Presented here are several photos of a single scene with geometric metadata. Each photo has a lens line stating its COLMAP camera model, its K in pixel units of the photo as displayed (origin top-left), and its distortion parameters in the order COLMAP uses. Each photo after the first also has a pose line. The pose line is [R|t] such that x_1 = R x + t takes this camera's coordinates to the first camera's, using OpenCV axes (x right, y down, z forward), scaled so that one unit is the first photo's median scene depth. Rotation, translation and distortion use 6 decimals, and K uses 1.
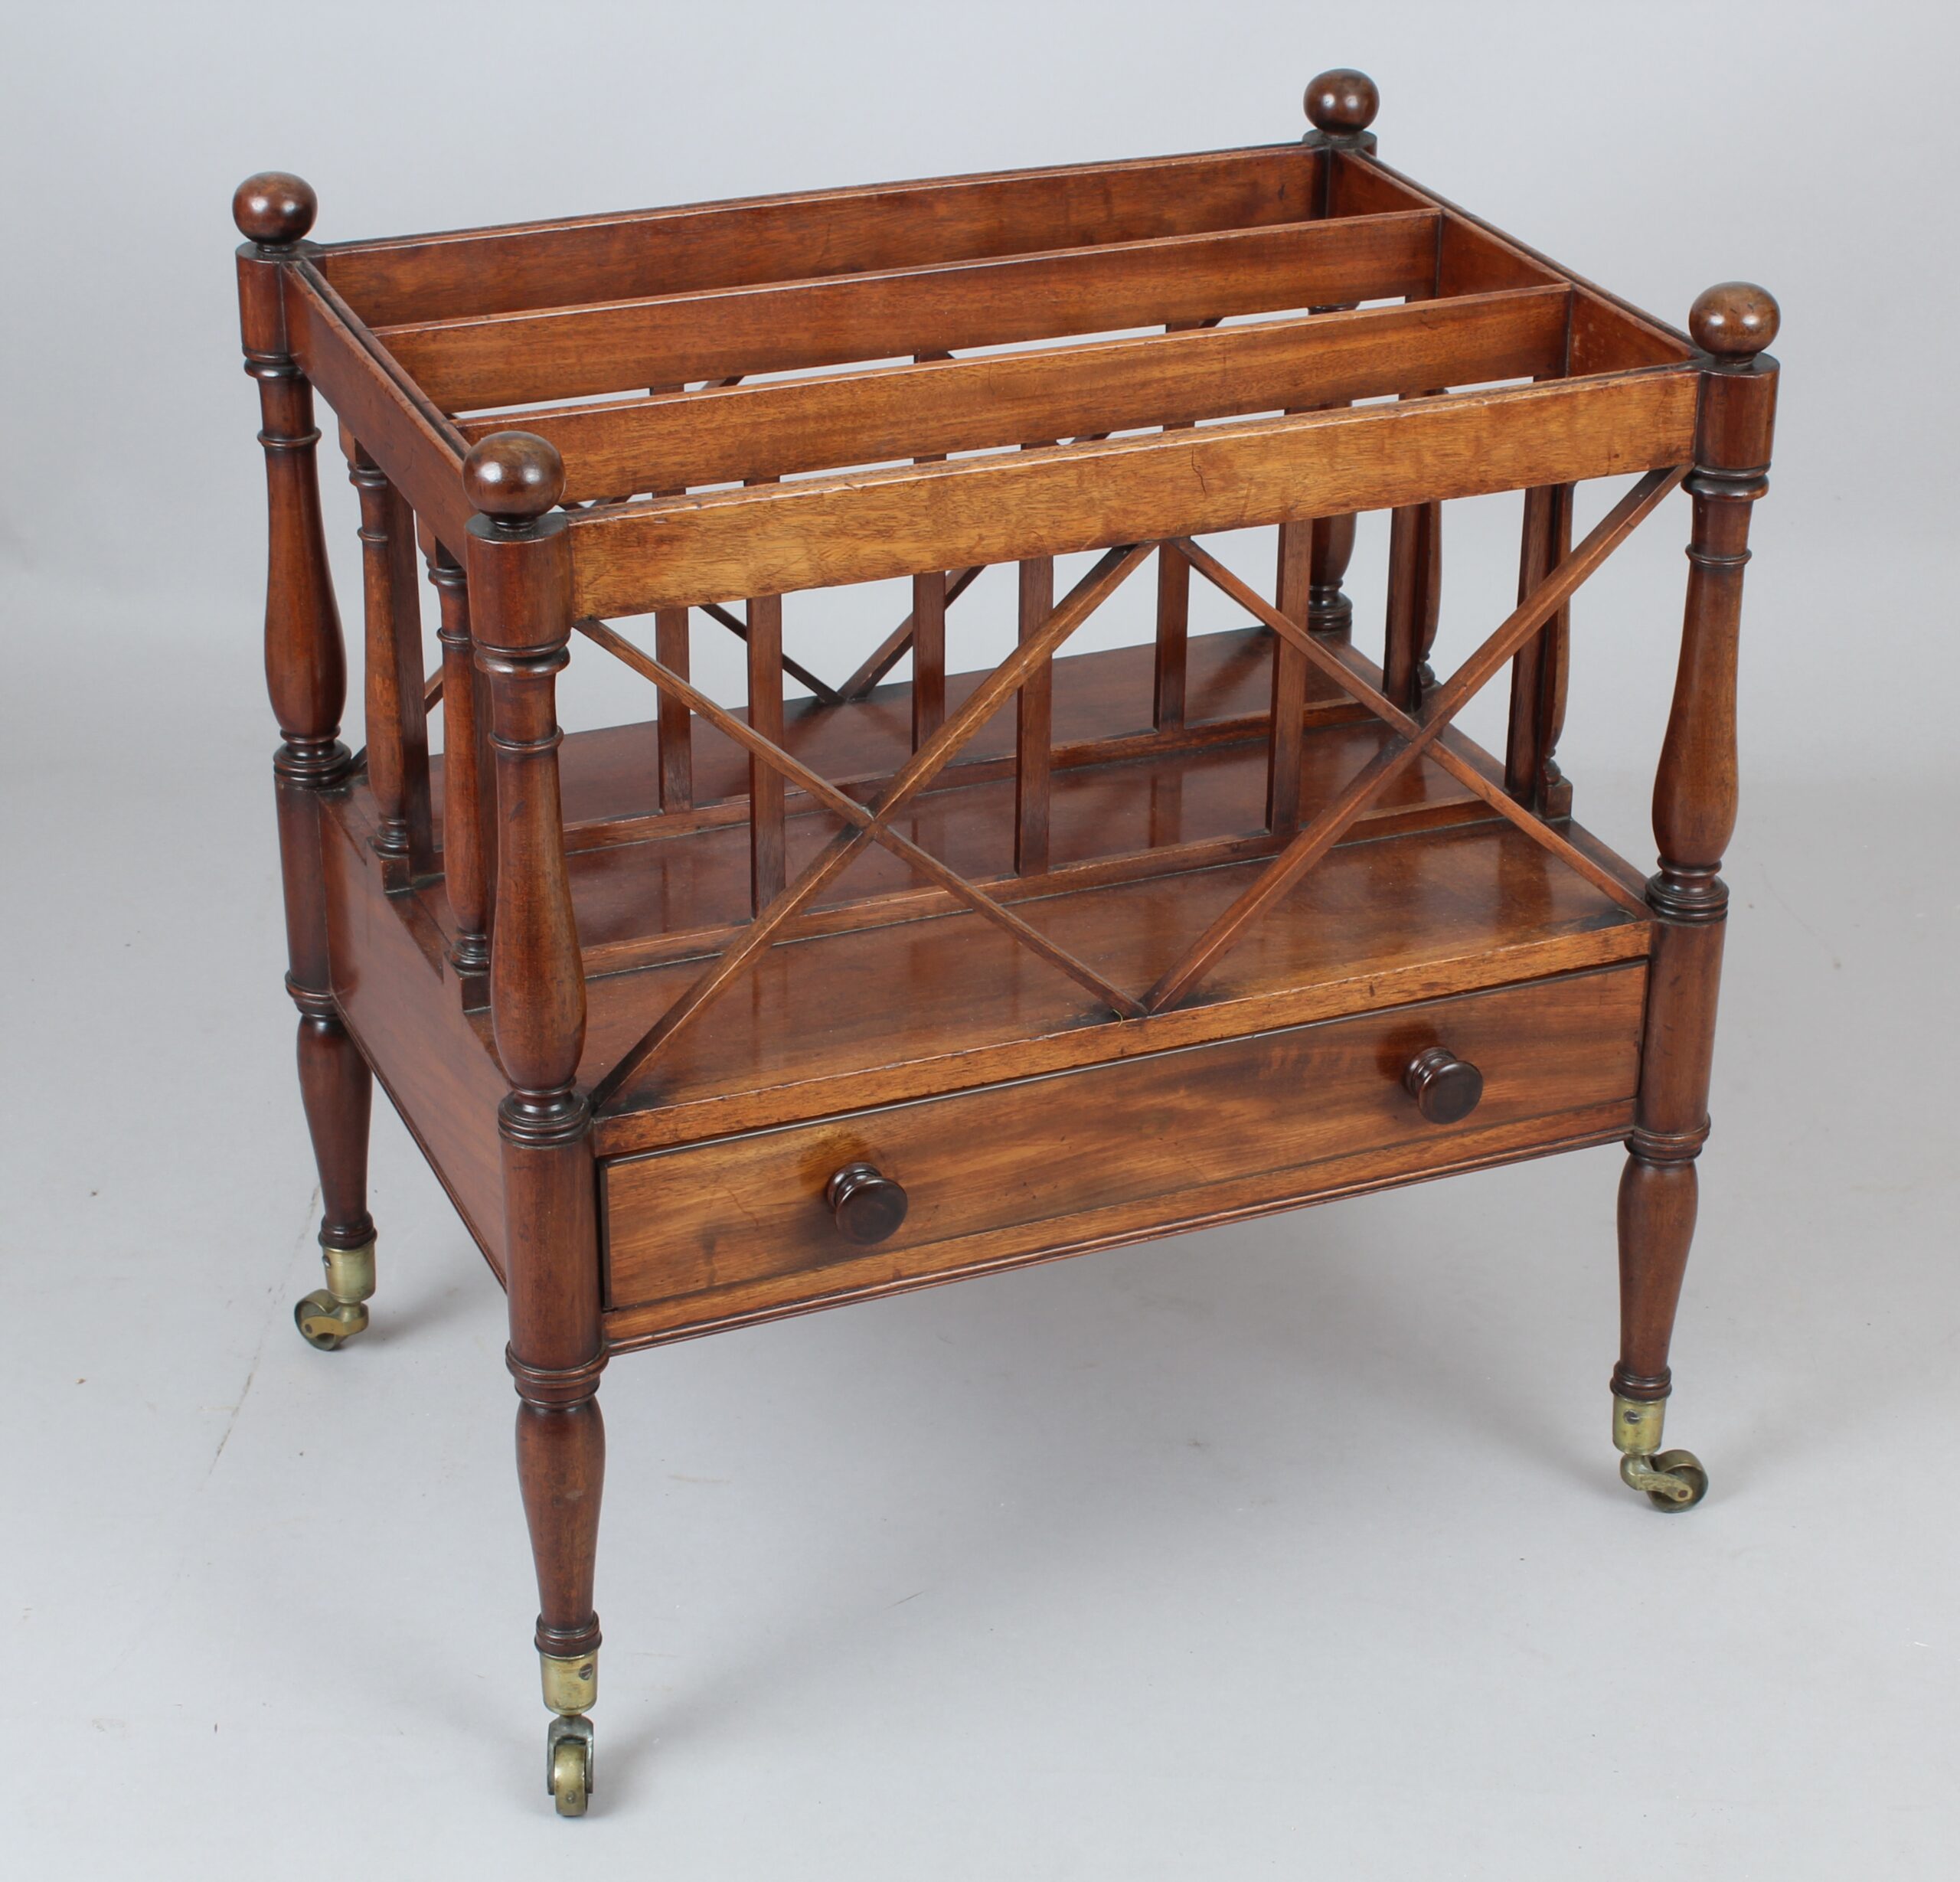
lens RADIAL K [[4030.8, 0, 1037.8], [0, 4030.8, 939.1], [0, 0, 1]] dist [0.027335, 0.164812]
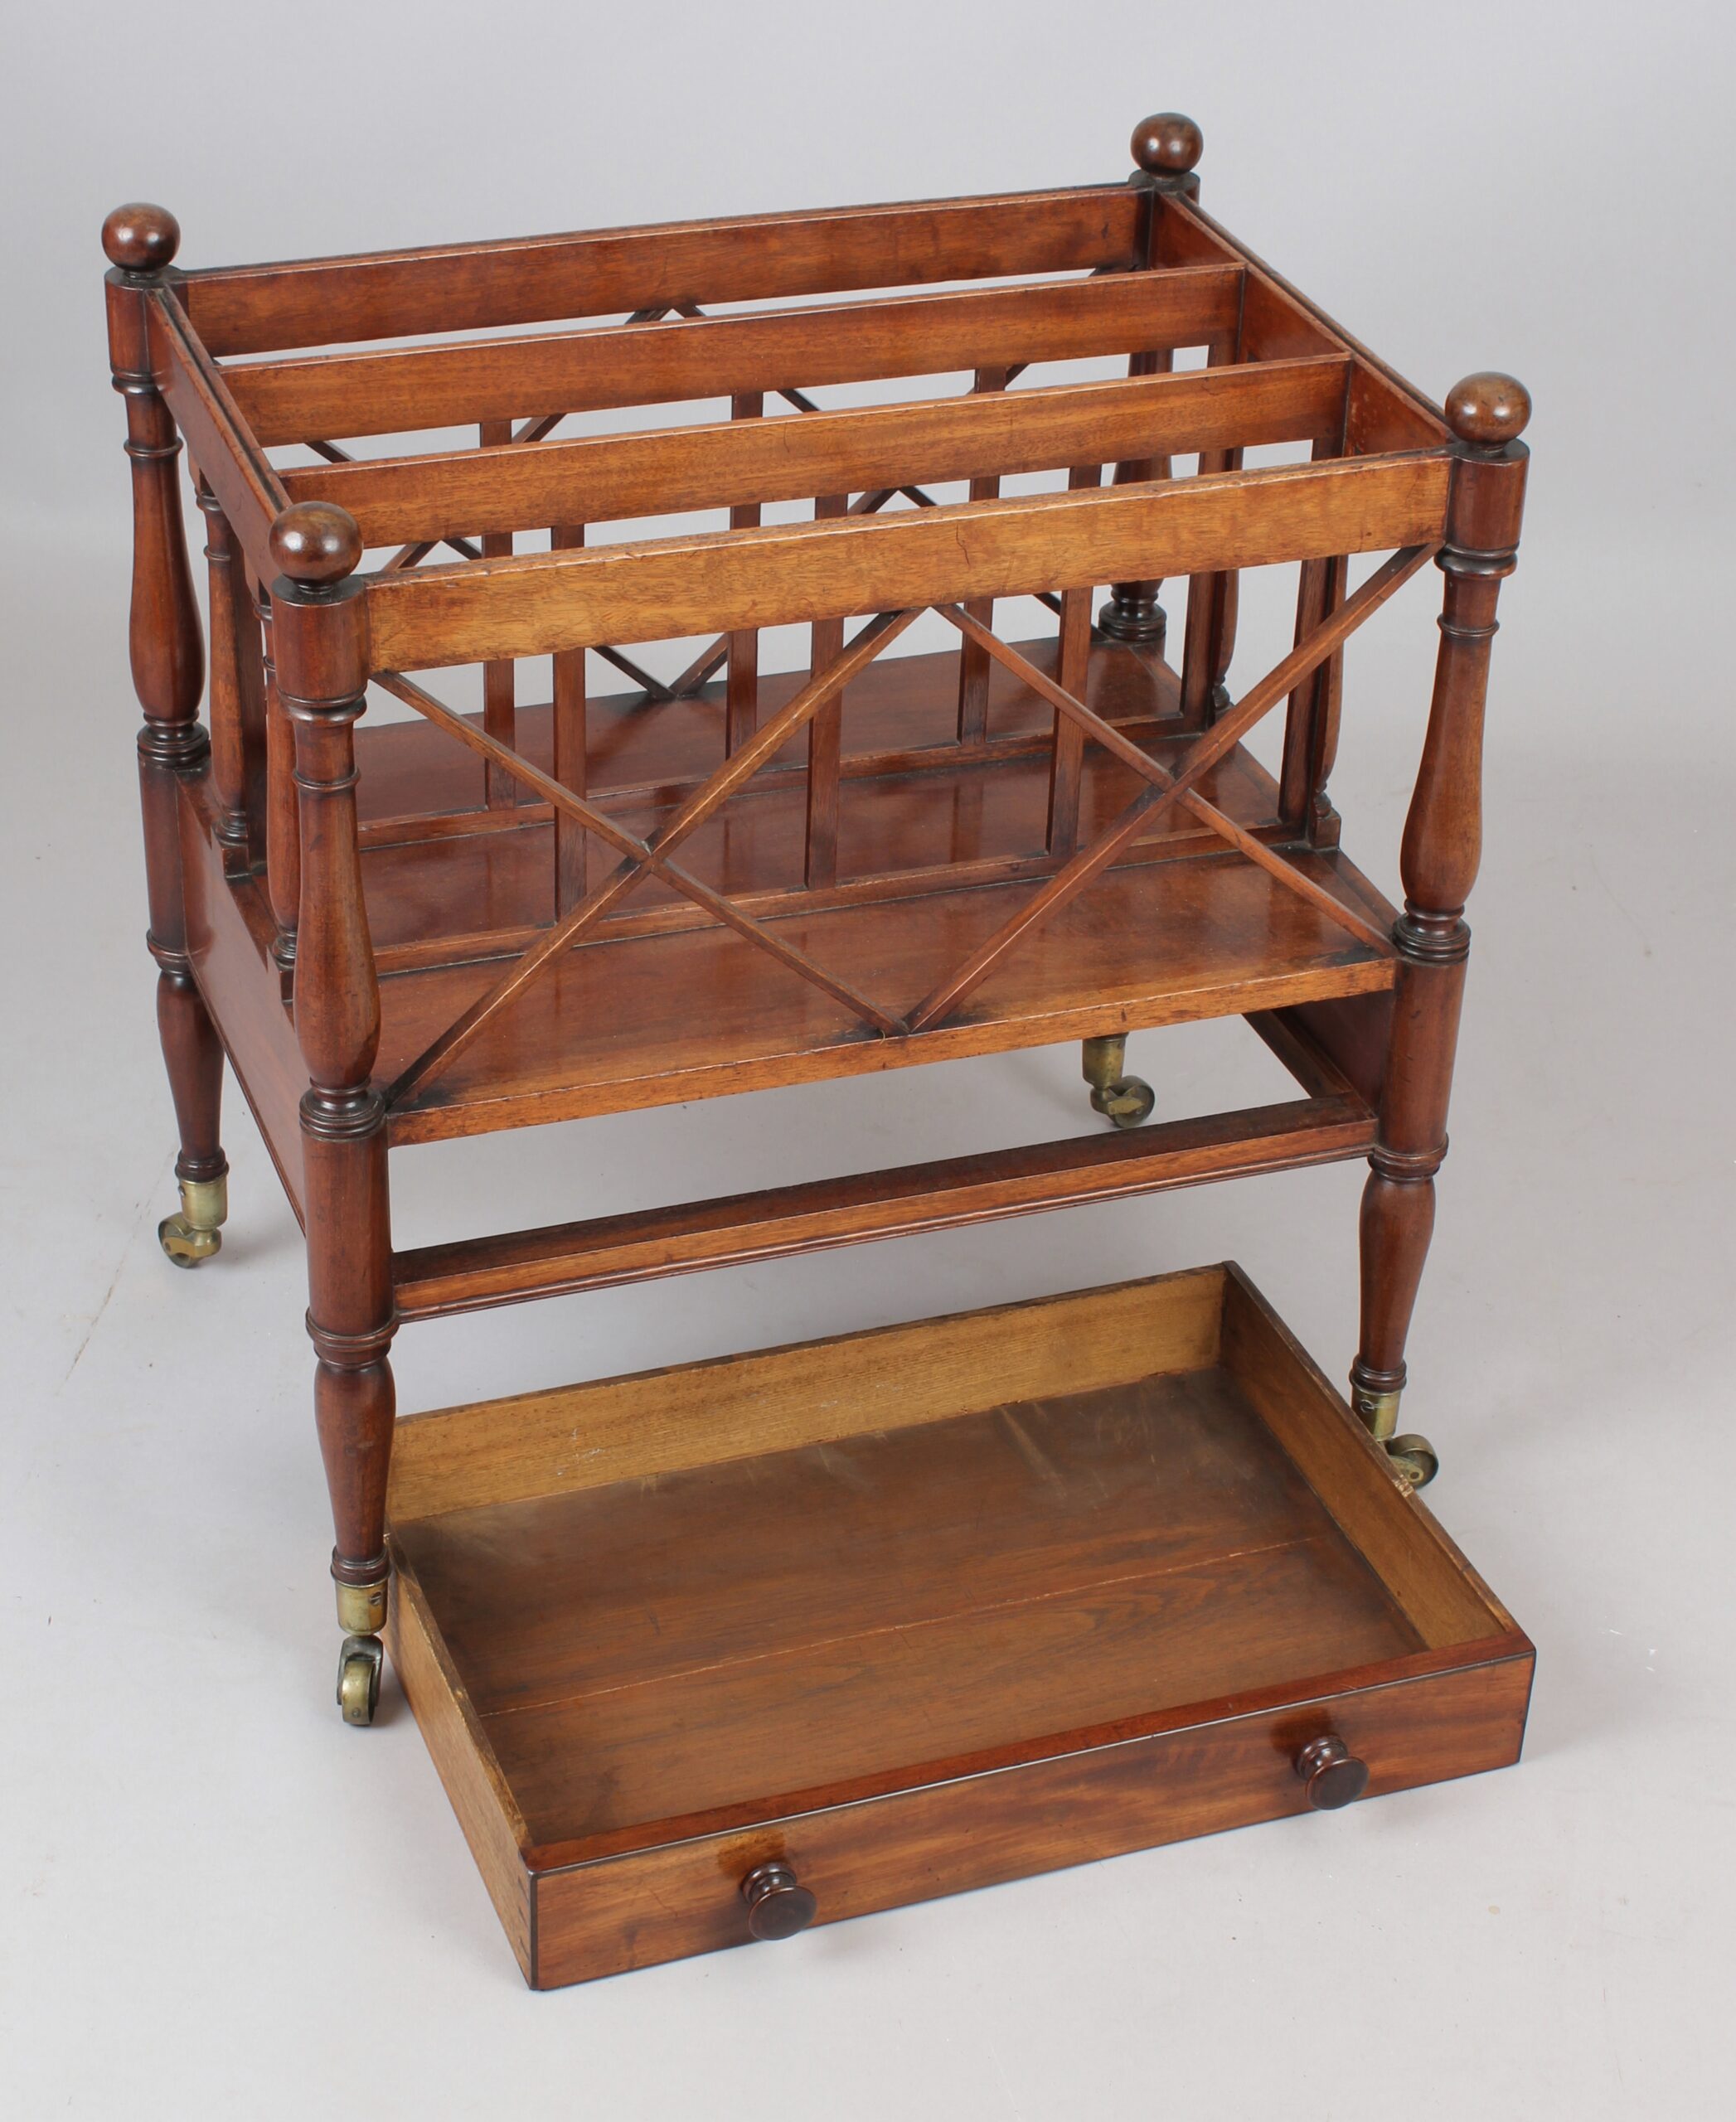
lens RADIAL K [[3993.1, 0, 785.4], [0, 3993.1, 1089.6], [0, 0, 1]] dist [0.035288, 0.209956]
pose [[0.996767, 0.048738, -0.063875, 0.062708], [-0.042889, 0.995023, 0.089943, -0.060487], [0.067941, -0.086912, 0.993897, -0.068032]]
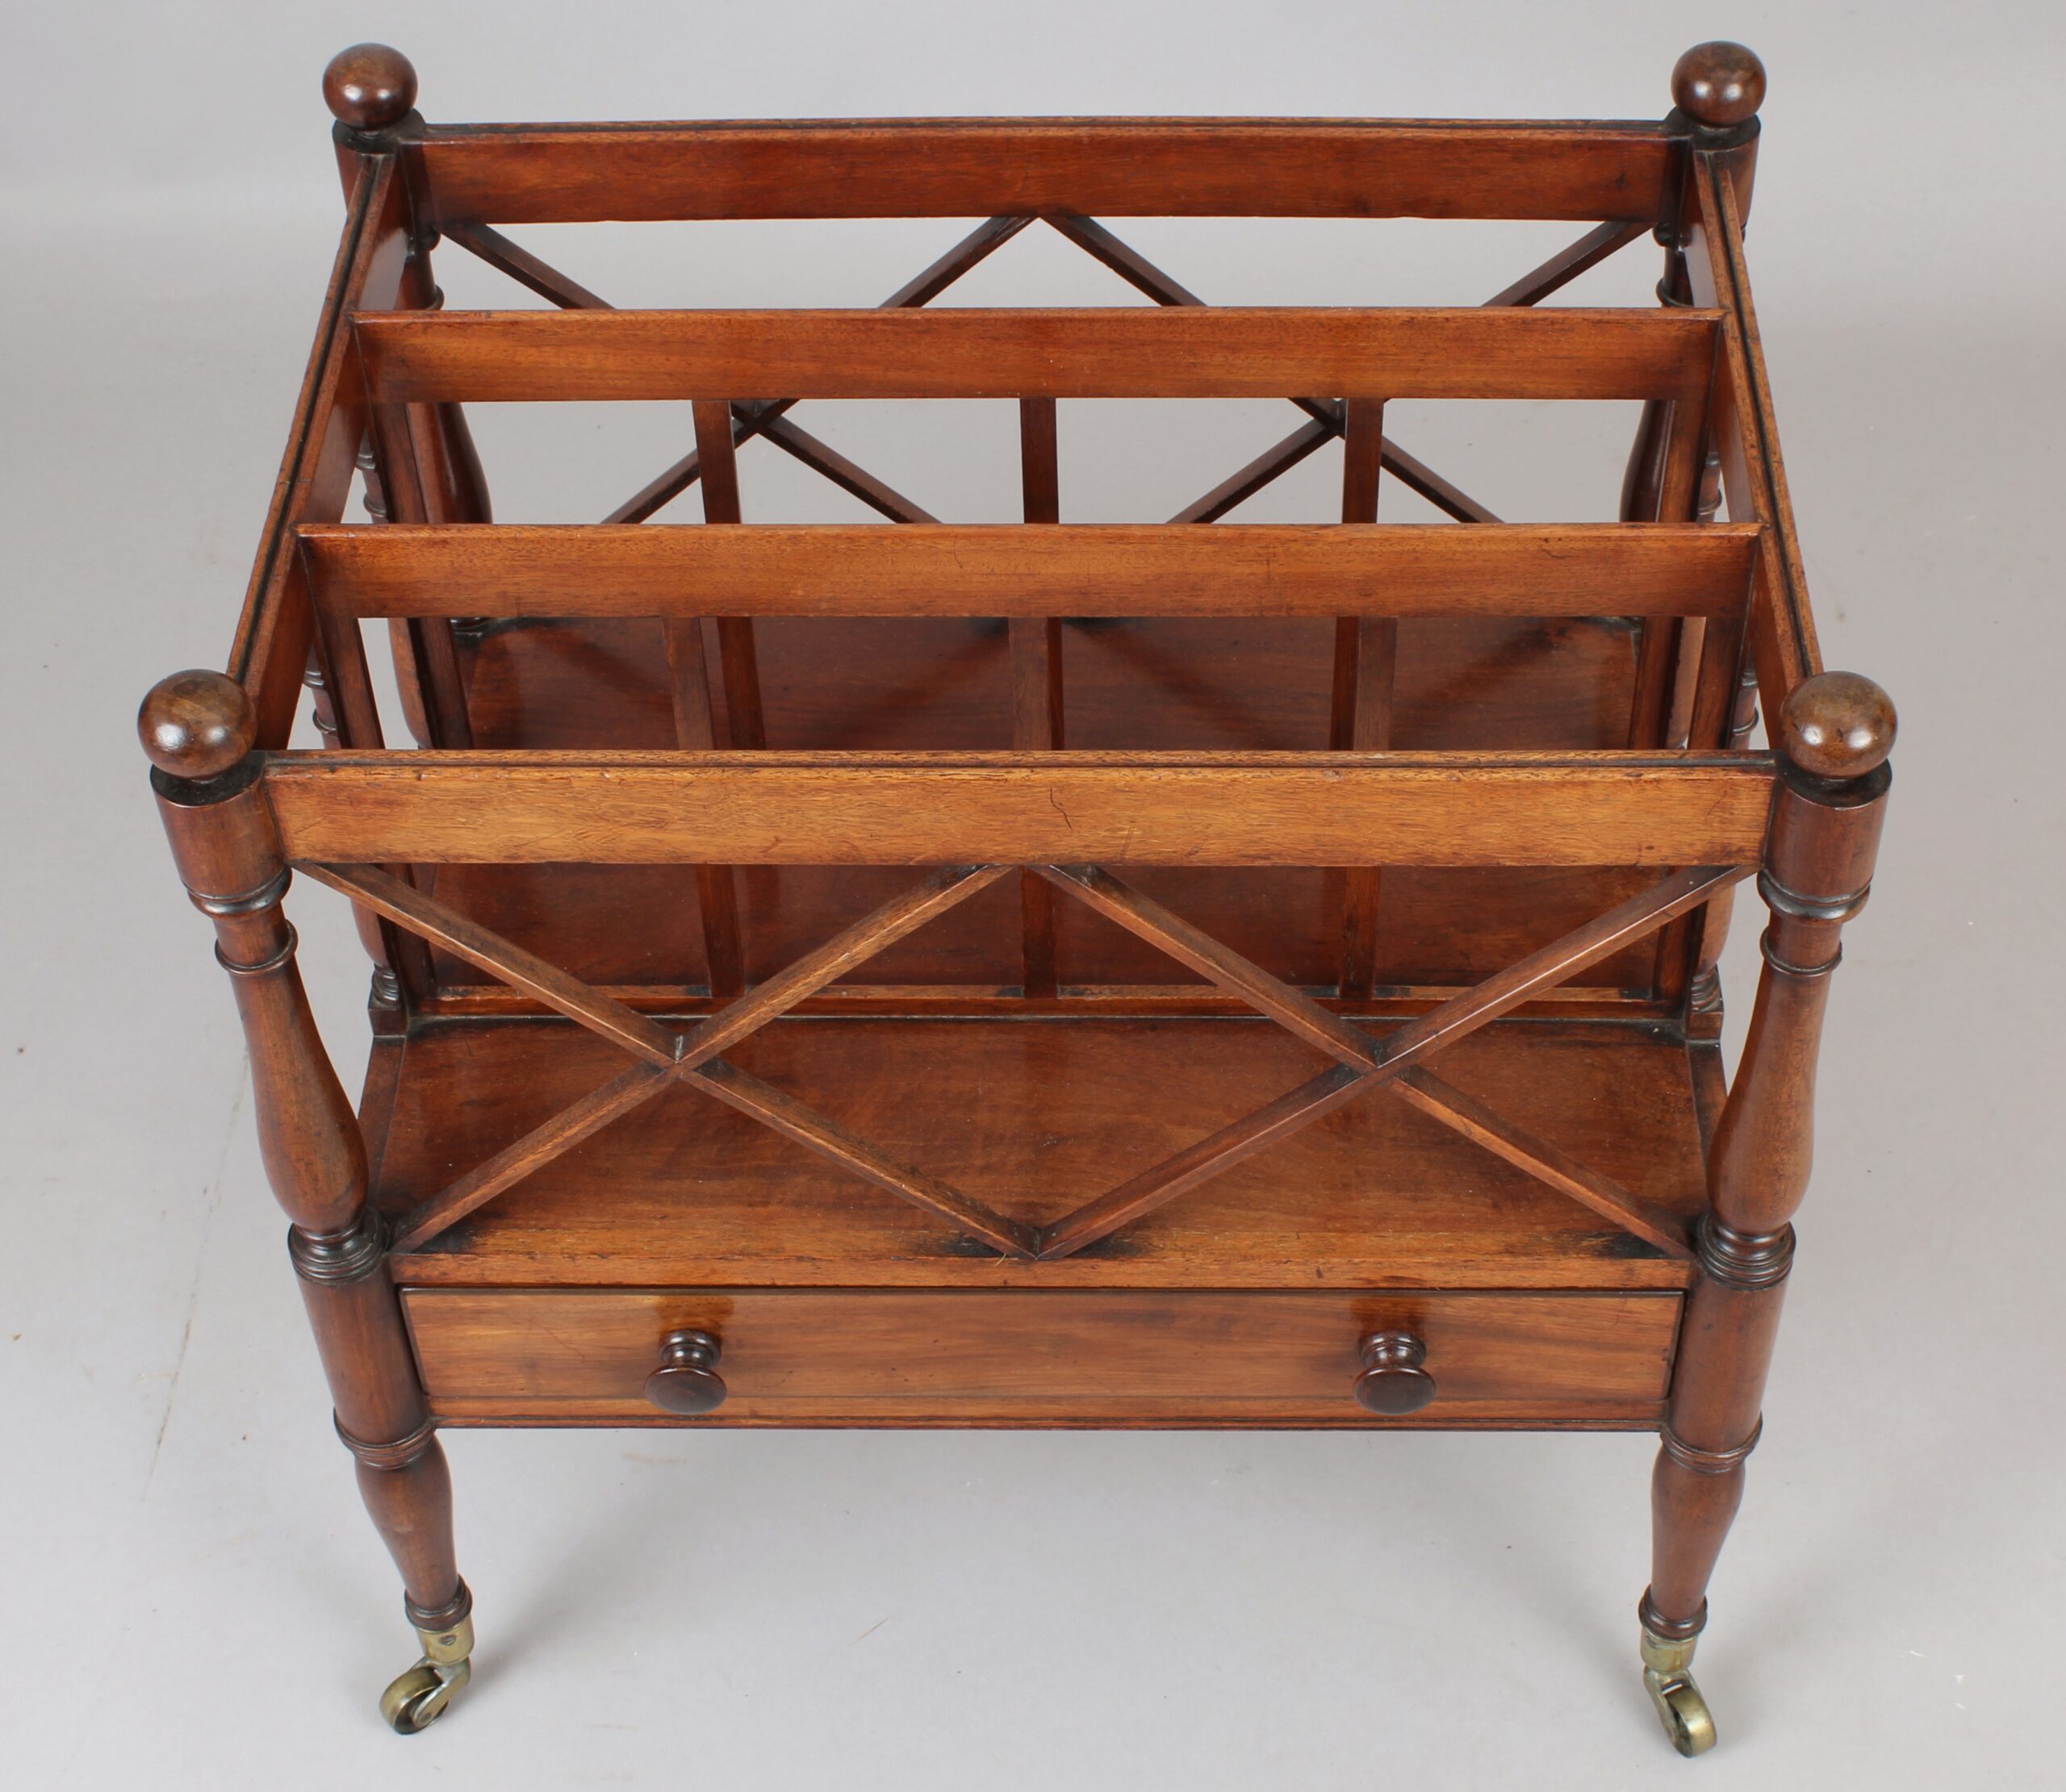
lens RADIAL K [[3529.3, 0, 1033.0], [0, 3529.3, 896.0], [0, 0, 1]] dist [-0.033254, -0.021851]
pose [[0.909154, 0.278372, -0.309756, 0.242753], [-0.158313, 0.918956, 0.361189, -0.331357], [0.385197, -0.279338, 0.879542, 0.332630]]
